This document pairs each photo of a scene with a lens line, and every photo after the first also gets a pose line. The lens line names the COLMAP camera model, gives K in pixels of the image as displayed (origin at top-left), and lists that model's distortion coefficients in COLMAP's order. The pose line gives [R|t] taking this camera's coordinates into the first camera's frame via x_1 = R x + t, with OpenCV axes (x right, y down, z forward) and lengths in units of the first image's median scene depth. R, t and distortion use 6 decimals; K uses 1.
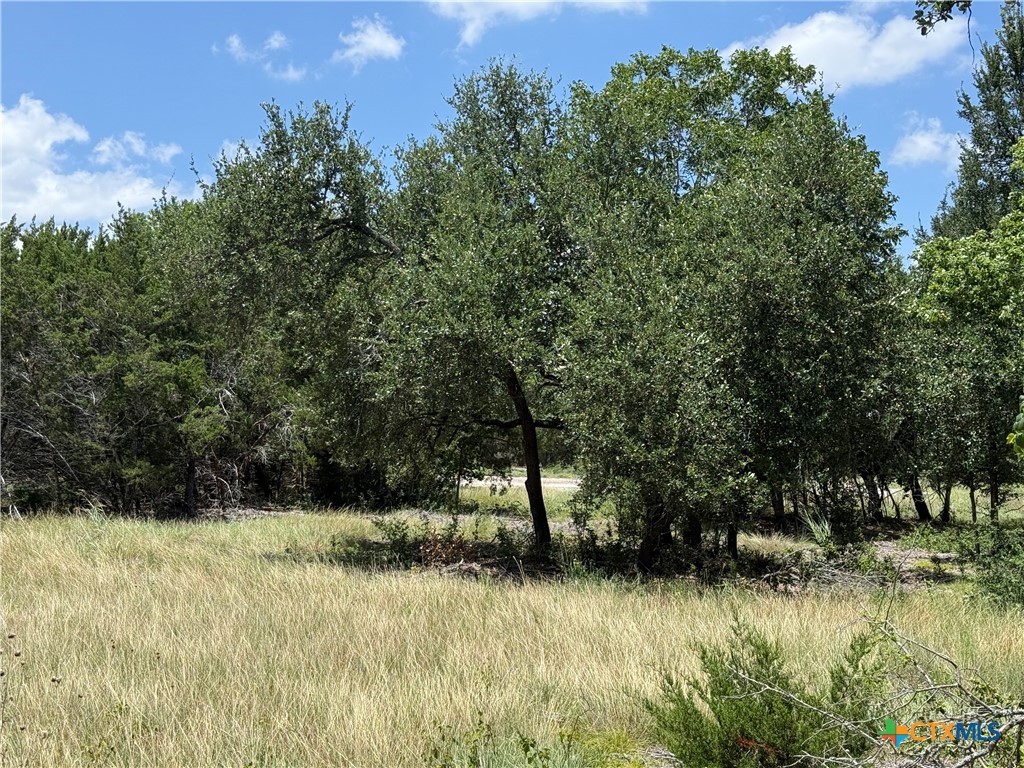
lens RADIAL K [[1461.8, 0, 512.9], [0, 1461.8, 384.8], [0, 0, 1]] dist [0.036099, 0.000000]
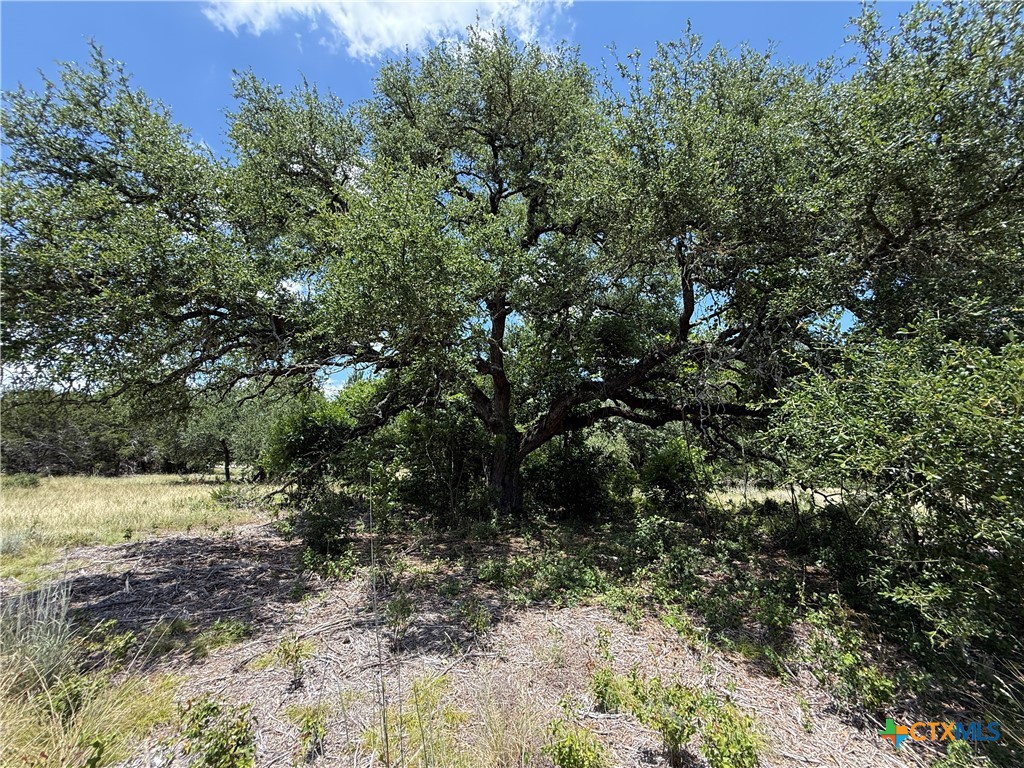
lens RADIAL K [[415.5, 0, 509.4], [0, 415.5, 386.2], [0, 0, 1]] dist [-0.002762, -0.000196]
pose [[0.853143, 0.089501, 0.513943, 0.062077], [-0.027351, 0.991492, -0.127262, -0.029274], [-0.520960, 0.094516, 0.848332, -0.409544]]
